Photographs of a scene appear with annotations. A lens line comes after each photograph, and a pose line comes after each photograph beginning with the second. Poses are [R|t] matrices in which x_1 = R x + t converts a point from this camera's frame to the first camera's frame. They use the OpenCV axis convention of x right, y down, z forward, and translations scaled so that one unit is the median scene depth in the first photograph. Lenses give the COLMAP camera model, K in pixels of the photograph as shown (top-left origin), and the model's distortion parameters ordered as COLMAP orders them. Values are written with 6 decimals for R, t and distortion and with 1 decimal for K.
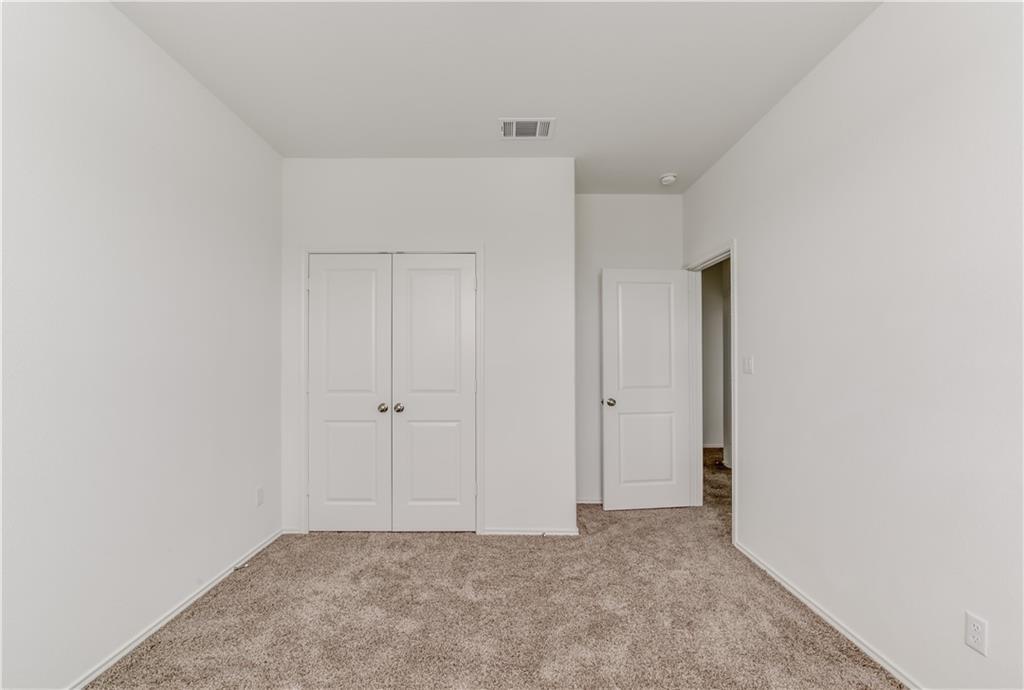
lens RADIAL K [[442.1, 0, 512.0], [0, 442.1, 345.0], [0, 0, 1]] dist [-0.026617, -0.000228]
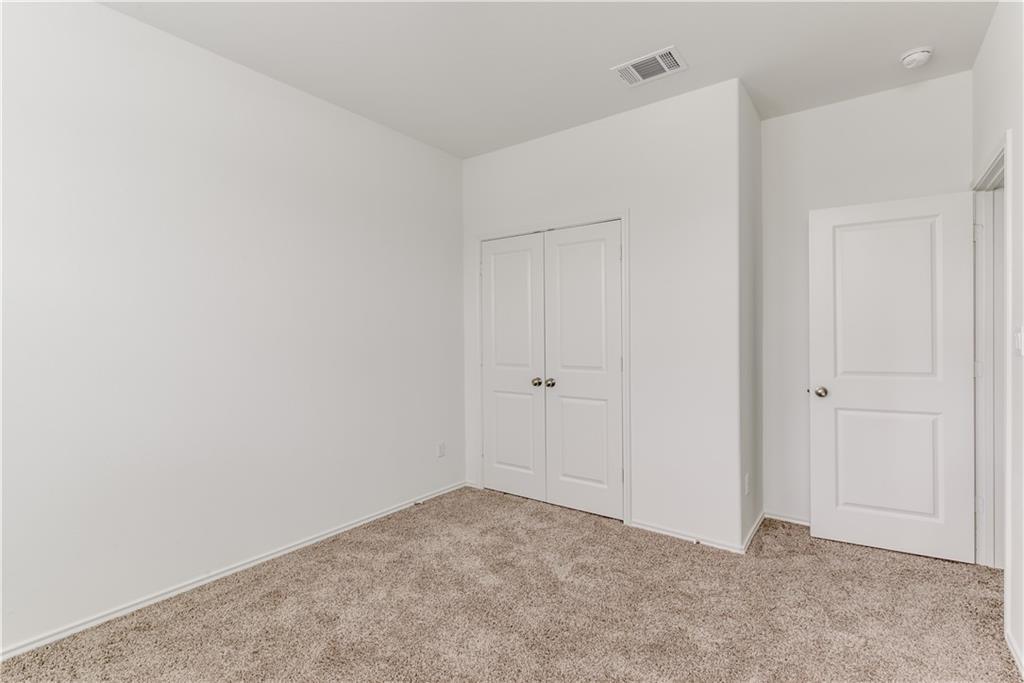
lens RADIAL K [[485.2, 0, 523.4], [0, 485.2, 332.1], [0, 0, 1]] dist [-0.001077, -0.000904]
pose [[0.800120, -0.008851, -0.599774, 0.372594], [0.024062, 0.999560, 0.017349, 0.004593], [0.599357, -0.028313, 0.799981, 0.069155]]
